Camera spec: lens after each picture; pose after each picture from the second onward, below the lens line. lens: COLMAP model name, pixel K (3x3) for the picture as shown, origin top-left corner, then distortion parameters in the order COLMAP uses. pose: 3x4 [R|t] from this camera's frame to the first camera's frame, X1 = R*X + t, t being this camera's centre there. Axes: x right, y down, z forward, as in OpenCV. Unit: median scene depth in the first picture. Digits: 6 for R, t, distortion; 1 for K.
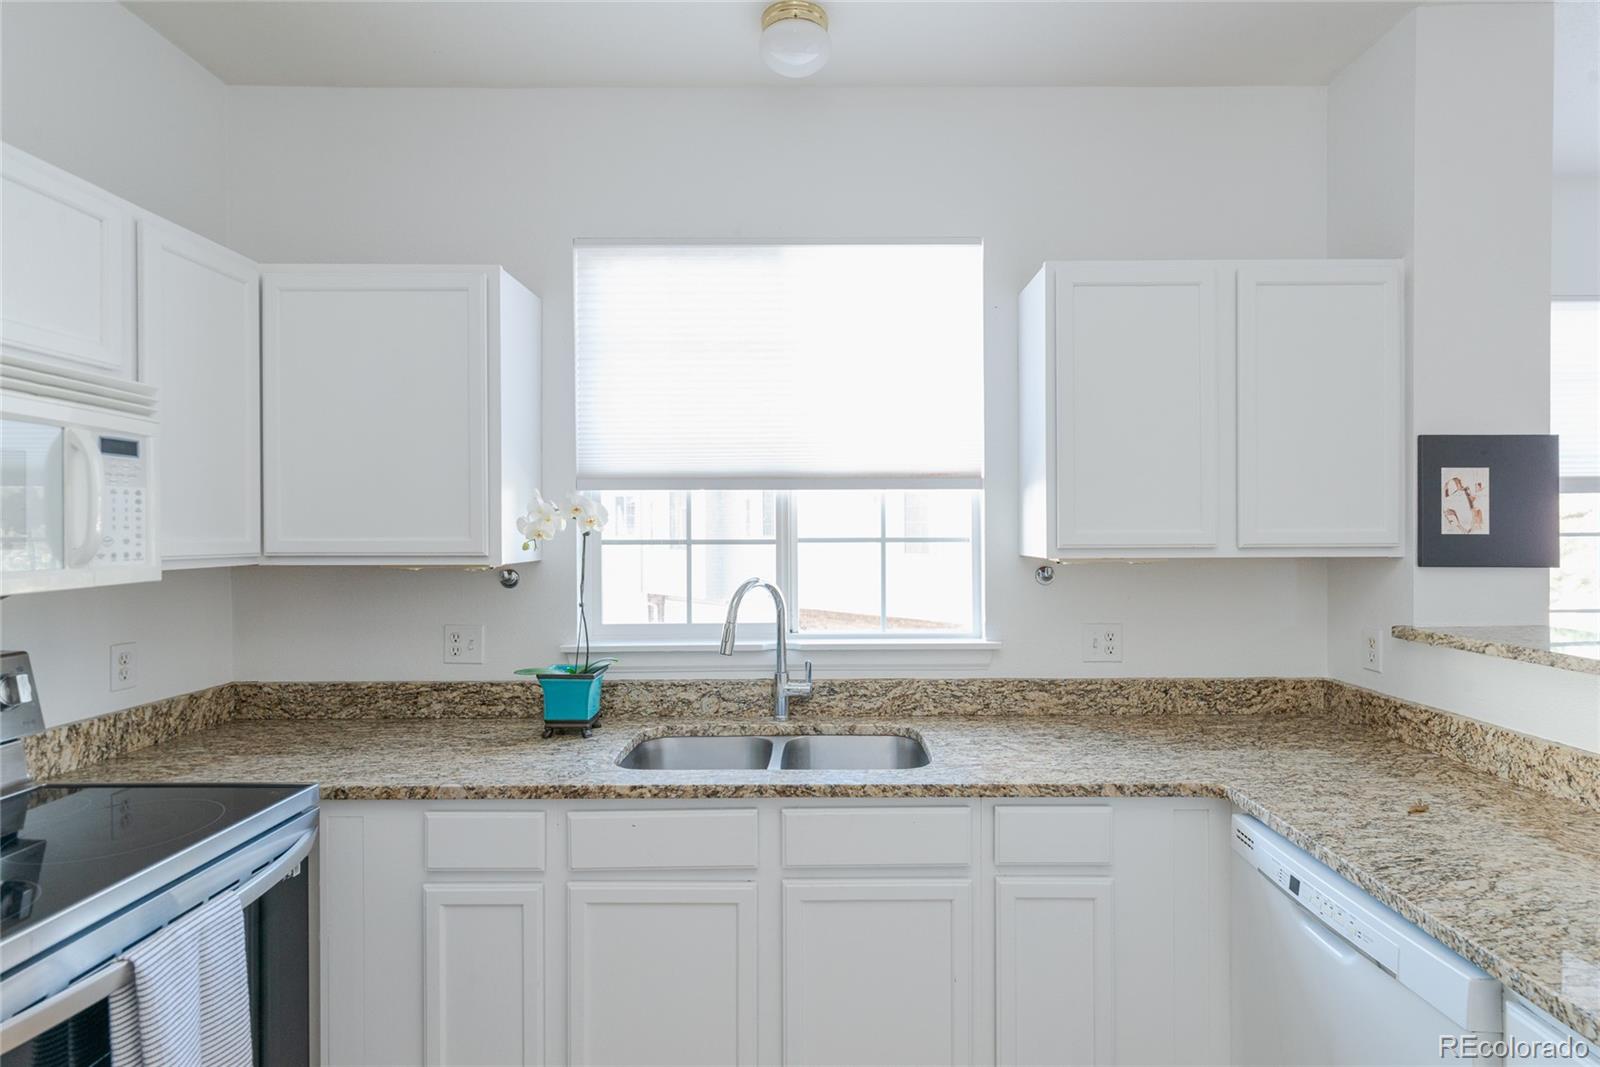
lens RADIAL K [[790.9, 0, 822.5], [0, 790.9, 533.7], [0, 0, 1]] dist [0.001638, 0.001078]
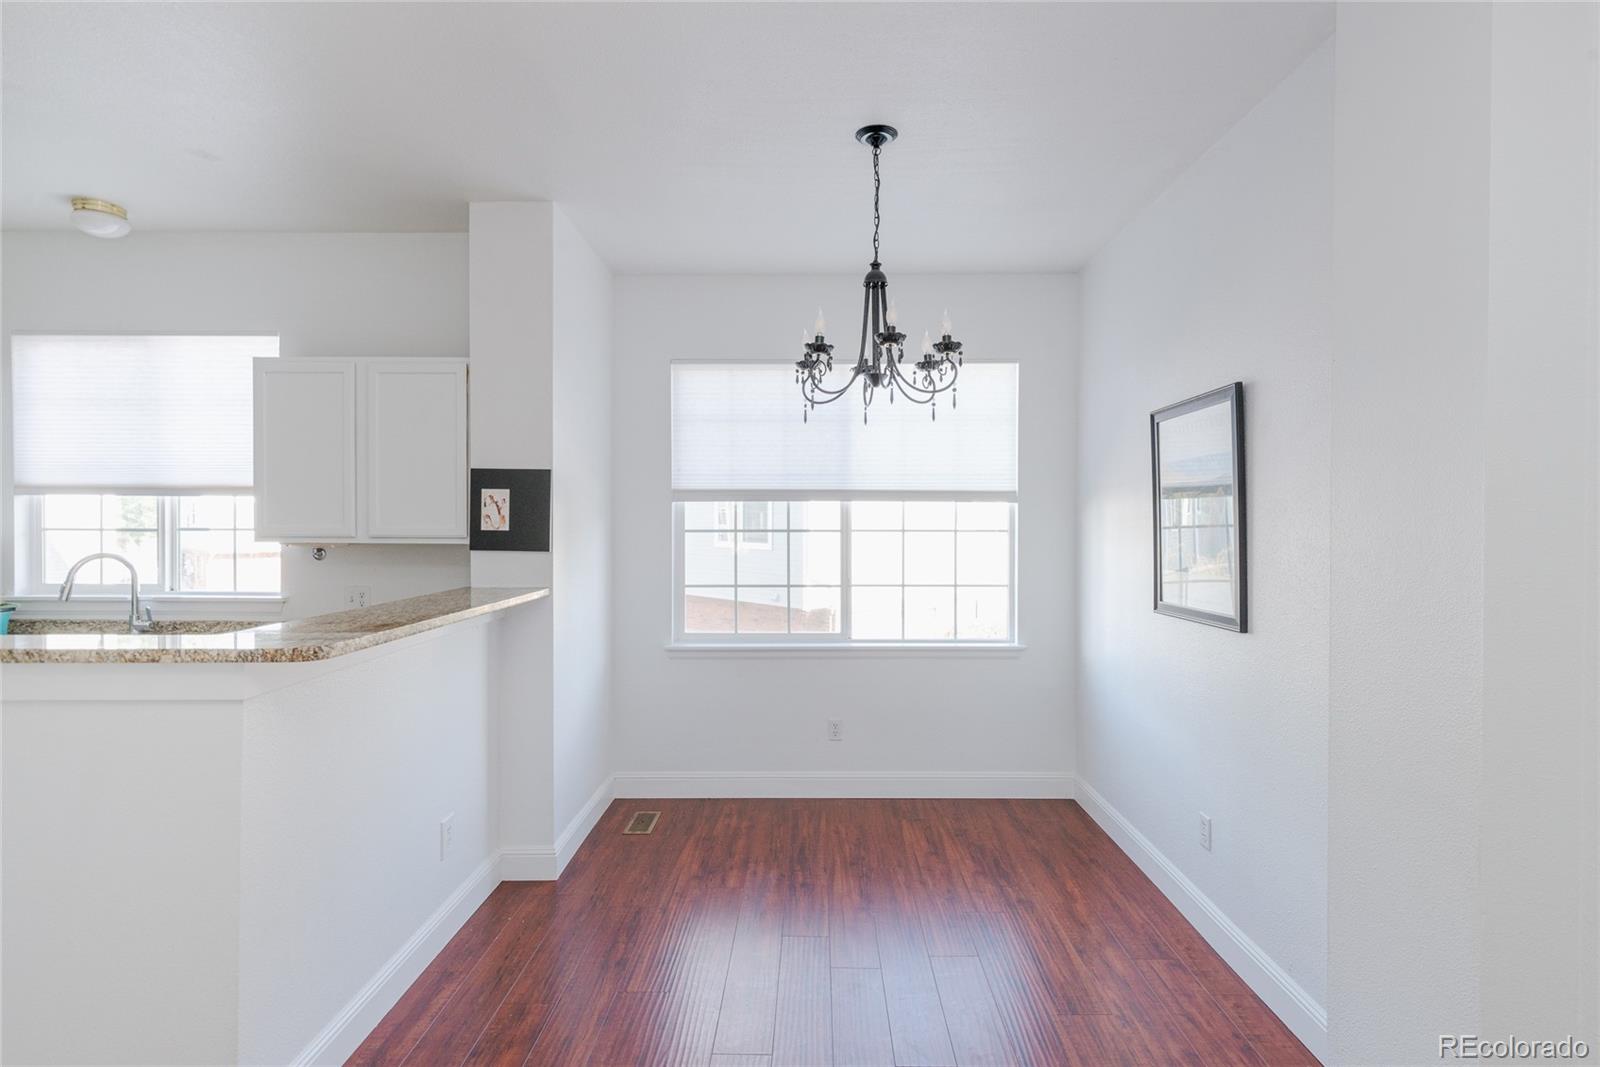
lens RADIAL K [[796.2, 0, 803.2], [0, 796.2, 519.5], [0, 0, 1]] dist [0.003982, 0.000744]
pose [[0.999713, 0.010182, -0.021698, 1.365690], [-0.010219, 0.999947, -0.001592, -0.023180], [0.021681, 0.001813, 0.999763, -0.561532]]
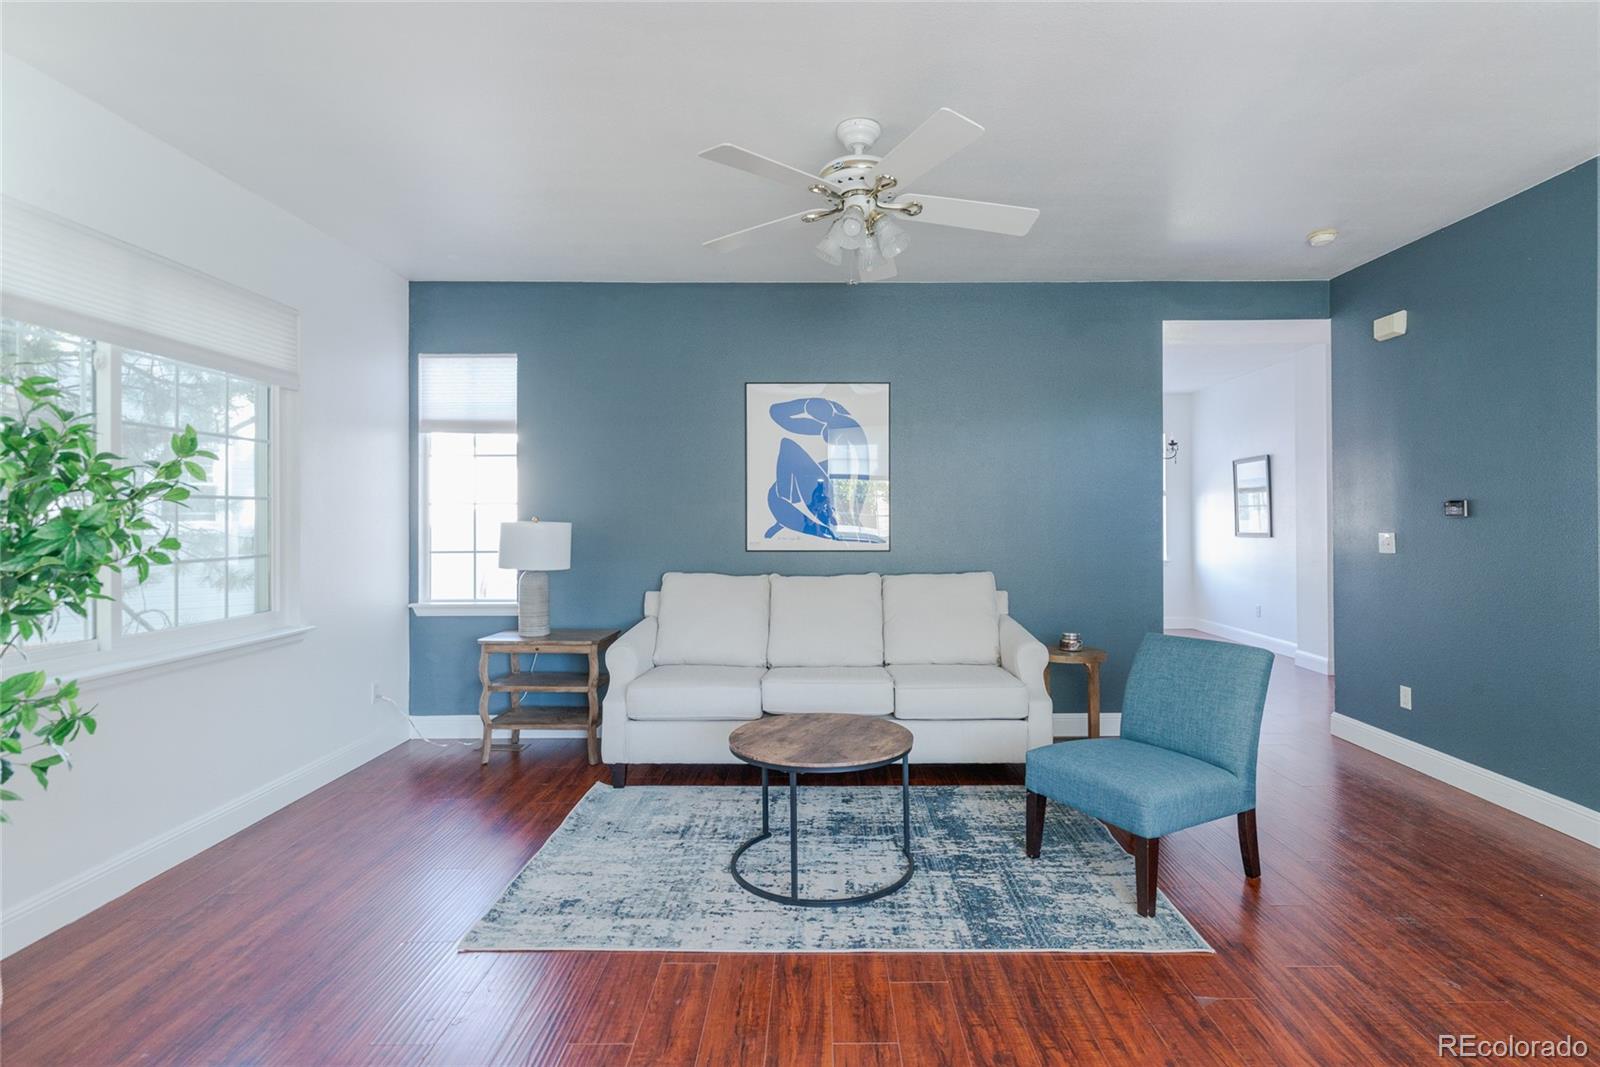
lens RADIAL K [[796.2, 0, 827.8], [0, 796.2, 512.3], [0, 0, 1]] dist [0.002160, 0.000424]
pose [[0.999995, 0.002677, -0.001477, 0.006729], [-0.002690, 0.999955, -0.009062, 0.060527], [0.001453, 0.009066, 0.999958, -2.953088]]
